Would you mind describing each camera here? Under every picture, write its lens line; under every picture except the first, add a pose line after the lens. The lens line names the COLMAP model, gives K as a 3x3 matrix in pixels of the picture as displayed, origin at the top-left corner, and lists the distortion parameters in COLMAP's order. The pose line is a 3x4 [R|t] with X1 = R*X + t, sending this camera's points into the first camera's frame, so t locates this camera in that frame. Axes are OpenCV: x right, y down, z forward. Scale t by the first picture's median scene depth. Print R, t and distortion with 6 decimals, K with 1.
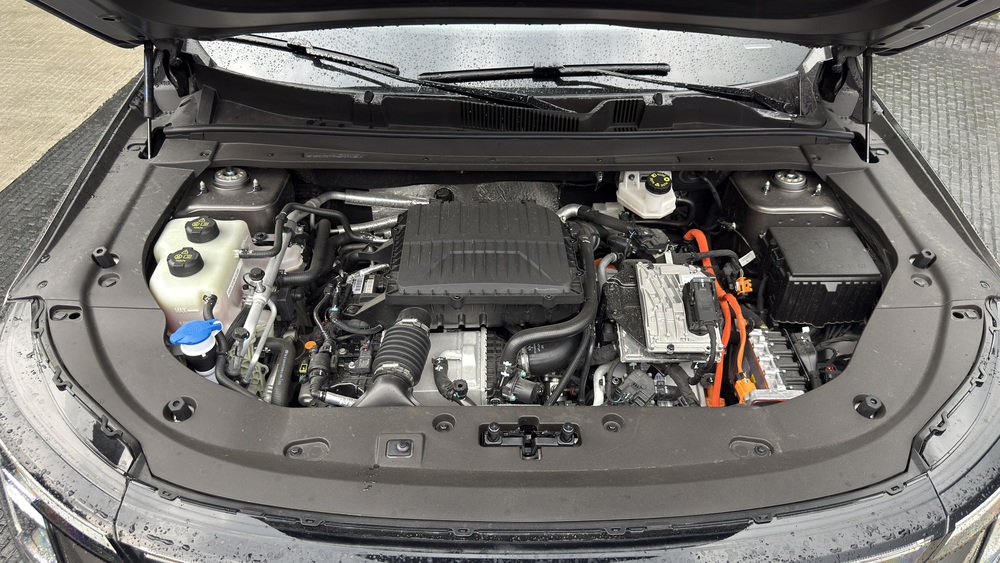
lens RADIAL K [[680.4, 0, 500.0], [0, 680.4, 281.5], [0, 0, 1]] dist [0.091088, -0.116195]
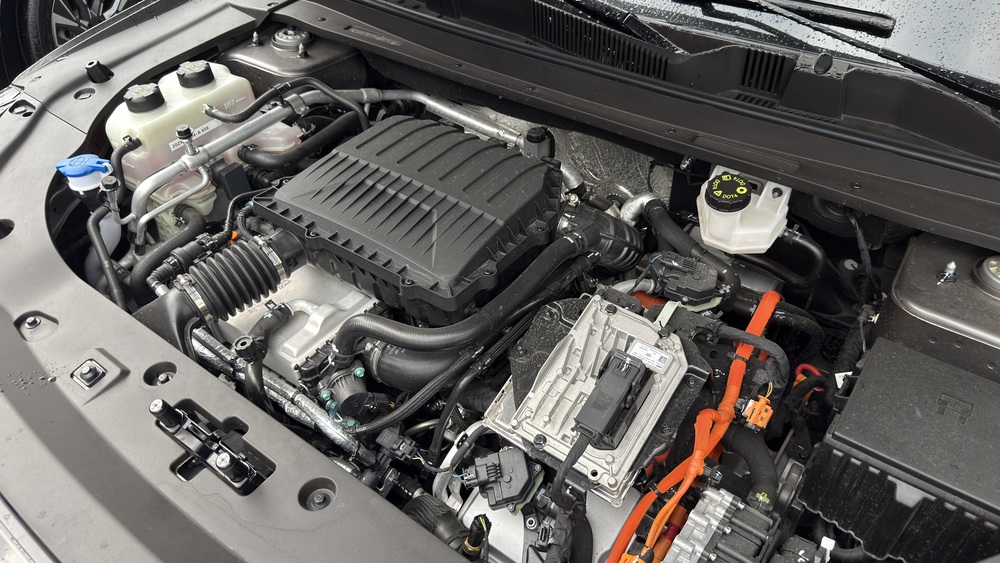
lens RADIAL K [[693.1, 0, 500.0], [0, 693.1, 281.5], [0, 0, 1]] dist [0.005202, -0.035846]
pose [[0.792701, 0.378777, -0.477653, 0.361756], [-0.354665, 0.923837, 0.144006, -0.083019], [0.495820, 0.055253, 0.866666, 0.367236]]
